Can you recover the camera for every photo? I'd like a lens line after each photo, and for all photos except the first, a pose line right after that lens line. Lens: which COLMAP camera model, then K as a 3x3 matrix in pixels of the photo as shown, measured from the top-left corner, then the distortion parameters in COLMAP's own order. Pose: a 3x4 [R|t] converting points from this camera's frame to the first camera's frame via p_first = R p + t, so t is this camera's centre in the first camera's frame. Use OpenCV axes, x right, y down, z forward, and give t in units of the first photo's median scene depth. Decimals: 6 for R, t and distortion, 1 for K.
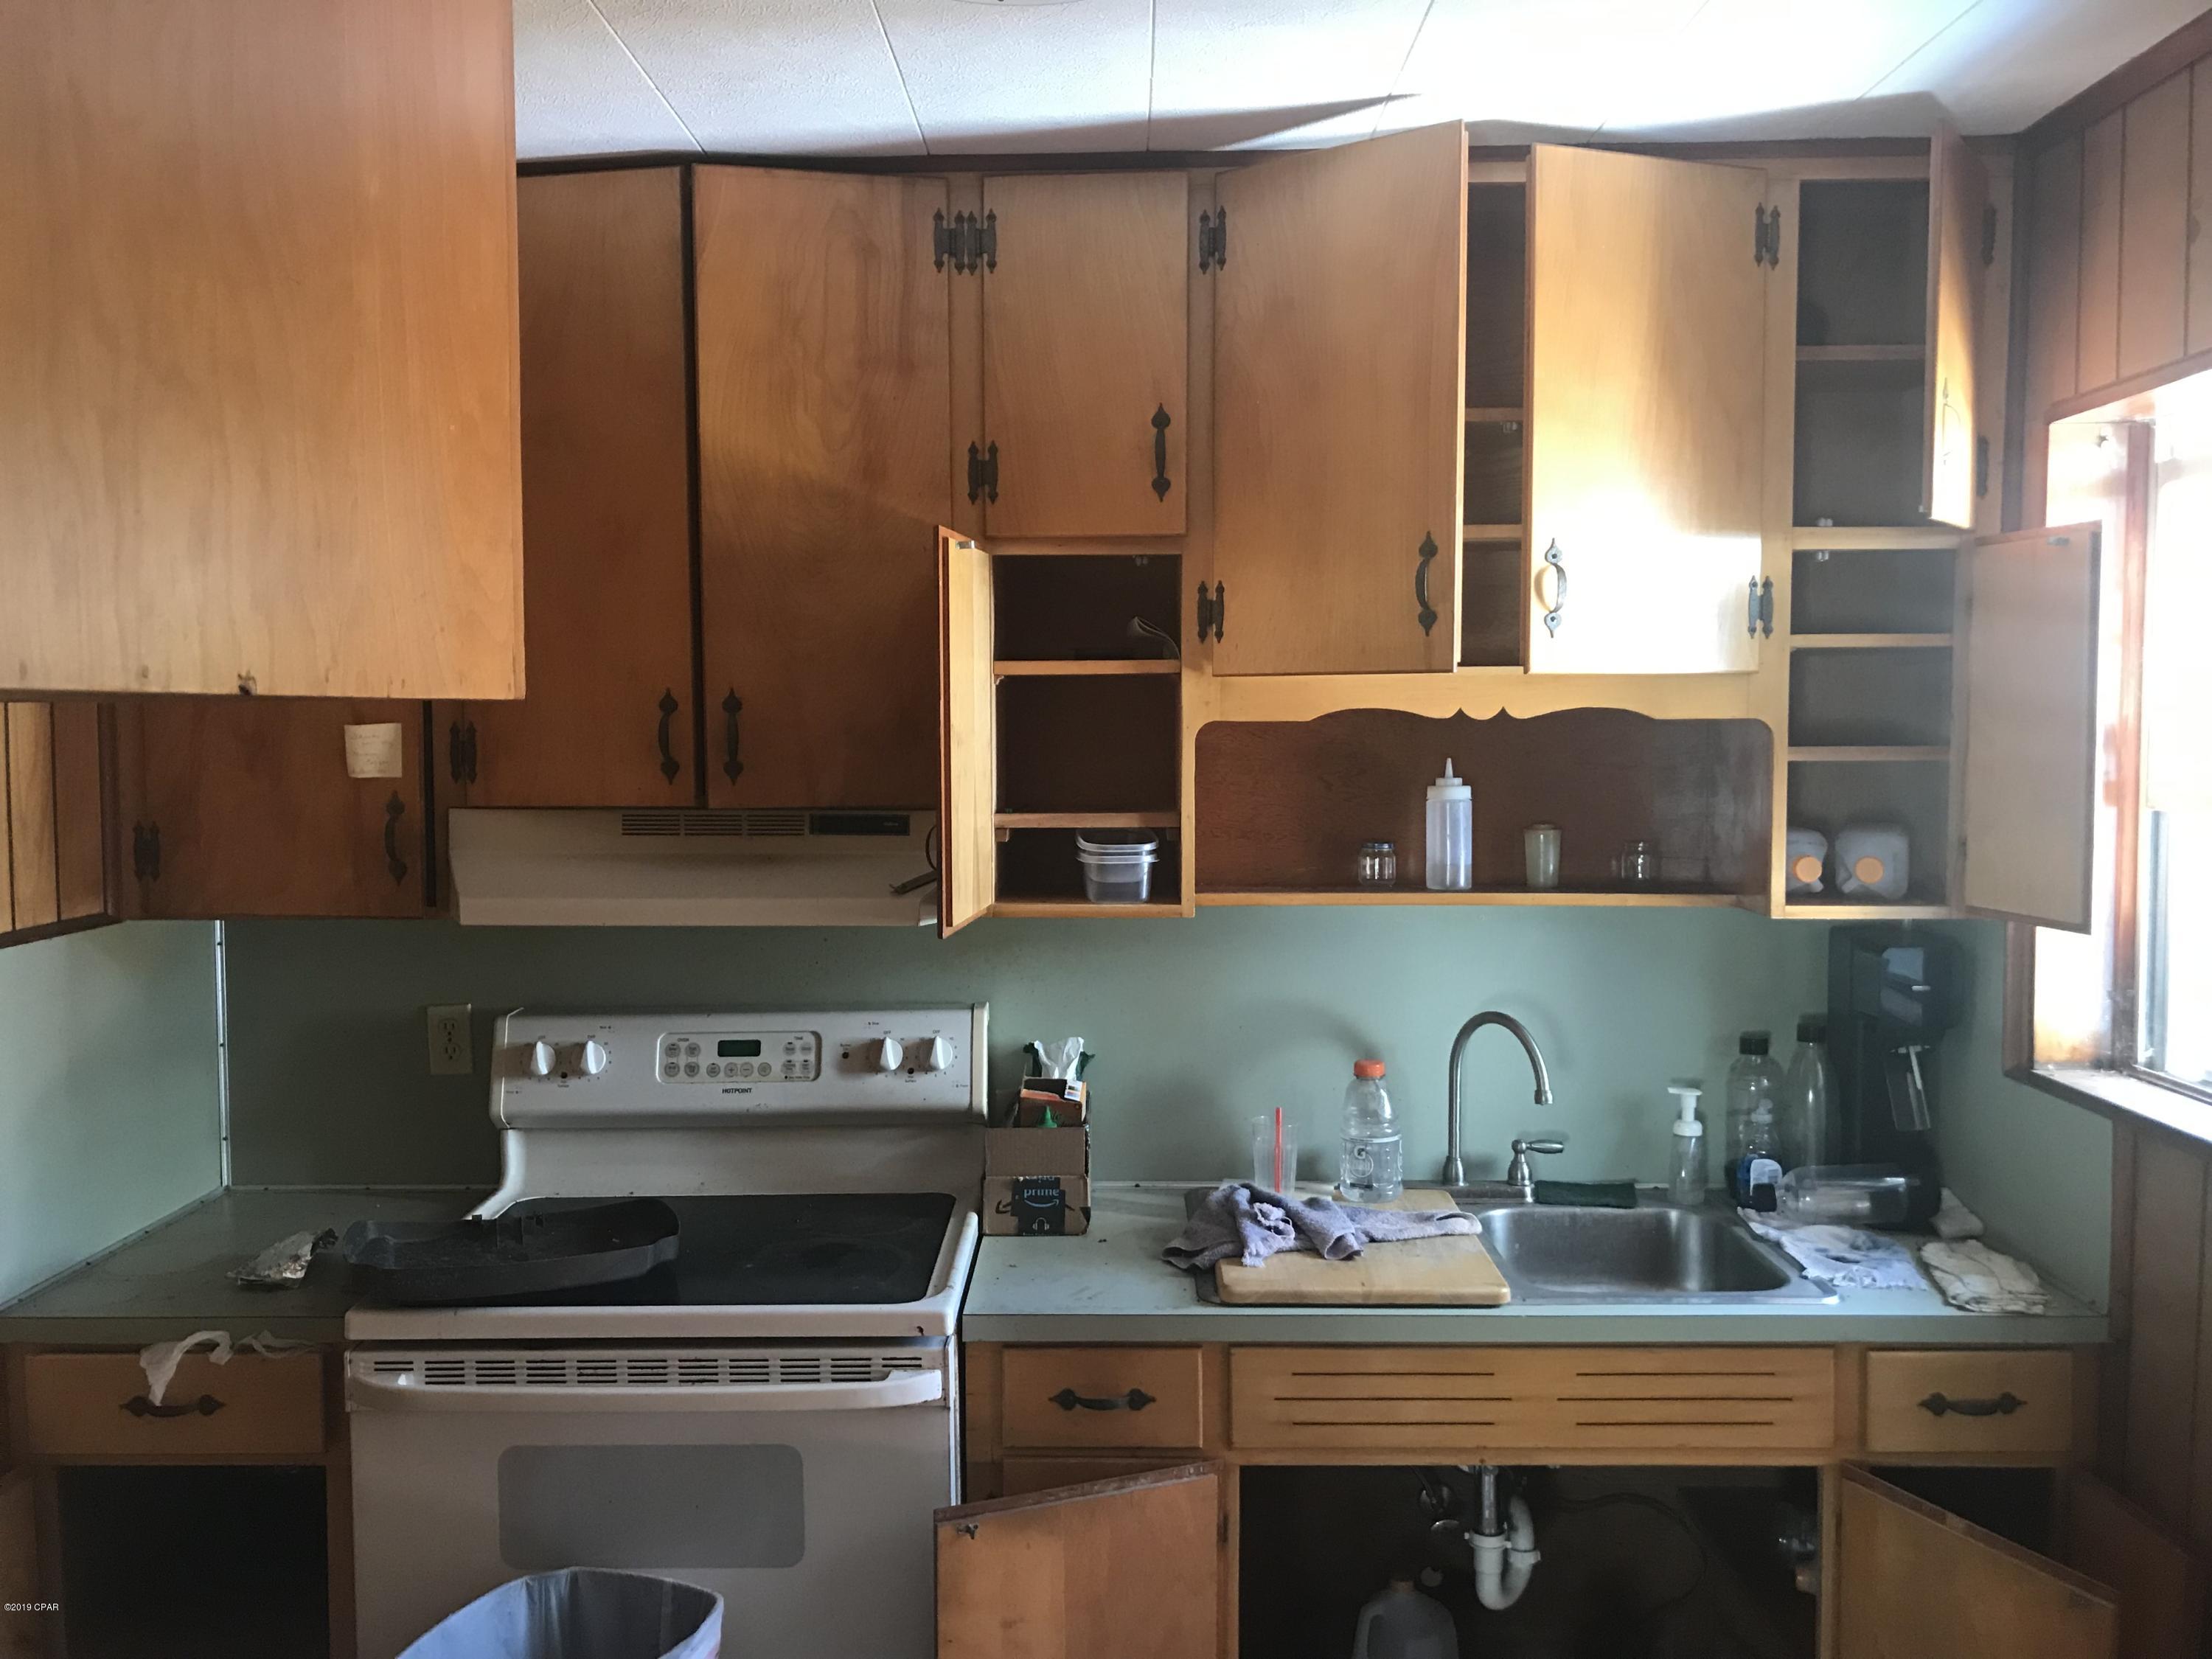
lens RADIAL K [[1819.4, 0, 1105.6], [0, 1819.4, 826.5], [0, 0, 1]] dist [0.061242, -0.094850]
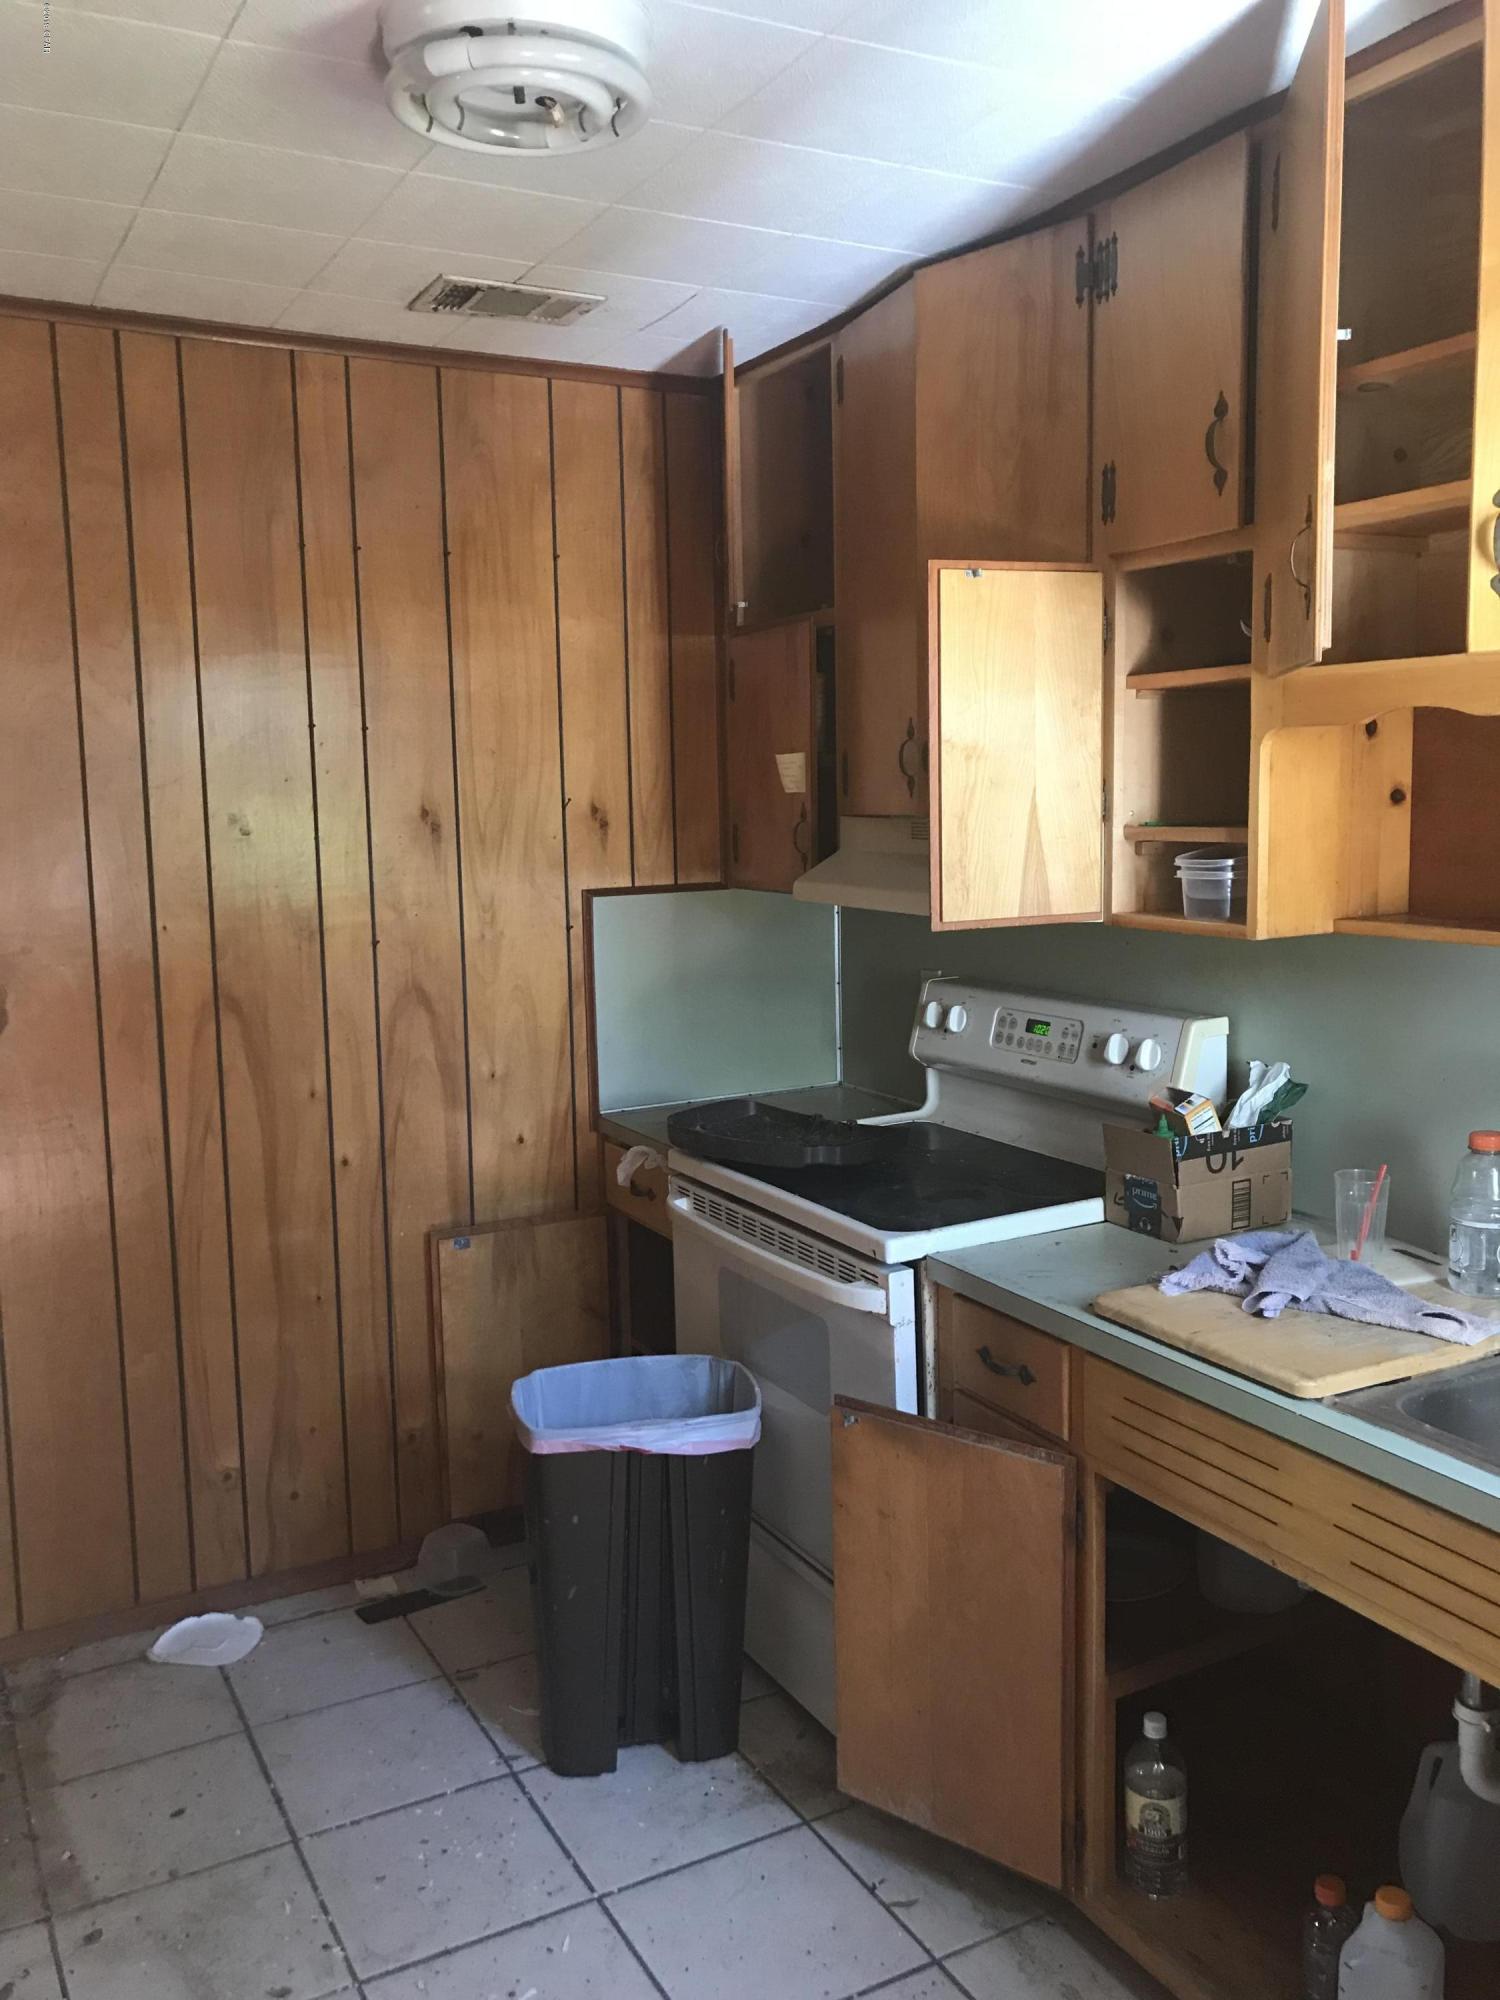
lens RADIAL K [[1645.0, 0, 758.4], [0, 1645.0, 995.5], [0, 0, 1]] dist [0.061242, -0.094850]
pose [[0.490624, 0.105190, -0.864999, 0.667813], [-0.036737, 0.994301, 0.100077, 0.002700], [0.870597, -0.017323, 0.491693, 0.352365]]
